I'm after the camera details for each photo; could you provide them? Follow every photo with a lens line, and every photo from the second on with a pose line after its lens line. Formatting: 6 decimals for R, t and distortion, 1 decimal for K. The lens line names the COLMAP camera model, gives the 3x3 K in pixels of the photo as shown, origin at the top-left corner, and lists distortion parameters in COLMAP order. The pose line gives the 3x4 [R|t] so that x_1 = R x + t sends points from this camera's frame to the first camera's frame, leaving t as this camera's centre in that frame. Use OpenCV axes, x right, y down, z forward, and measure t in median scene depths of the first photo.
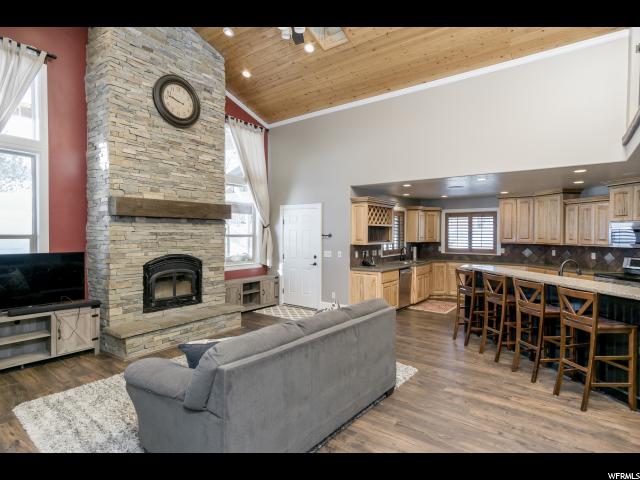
lens RADIAL K [[342.1, 0, 322.7], [0, 342.1, 239.4], [0, 0, 1]] dist [0.003004, 0.000386]
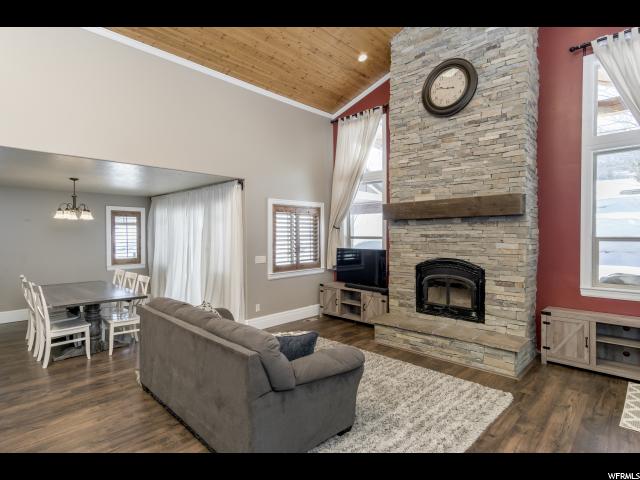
lens RADIAL K [[342.1, 0, 314.7], [0, 342.1, 237.5], [0, 0, 1]] dist [0.003004, 0.000386]
pose [[-0.140619, 0.005410, -0.990049, 0.487442], [-0.014367, 0.999869, 0.007504, -0.012439], [0.989960, 0.015279, -0.140522, 0.740447]]
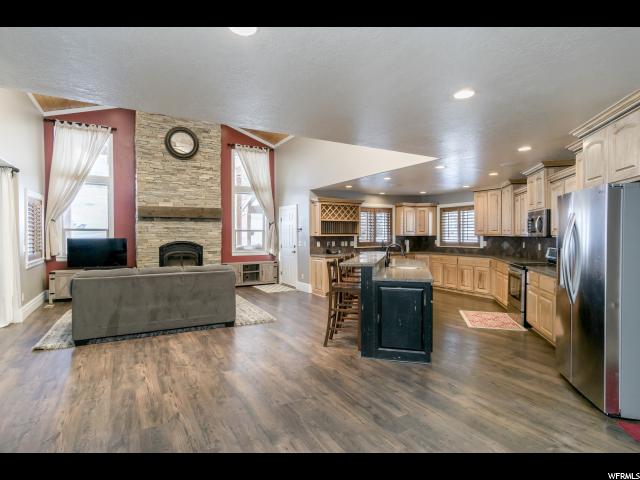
lens RADIAL K [[342.1, 0, 320.8], [0, 342.1, 239.0], [0, 0, 1]] dist [0.003004, 0.000386]
pose [[0.916989, -0.000132, -0.398913, 0.730283], [-0.001385, 0.999993, -0.003516, 0.035715], [0.398911, 0.003777, 0.916982, -0.164262]]
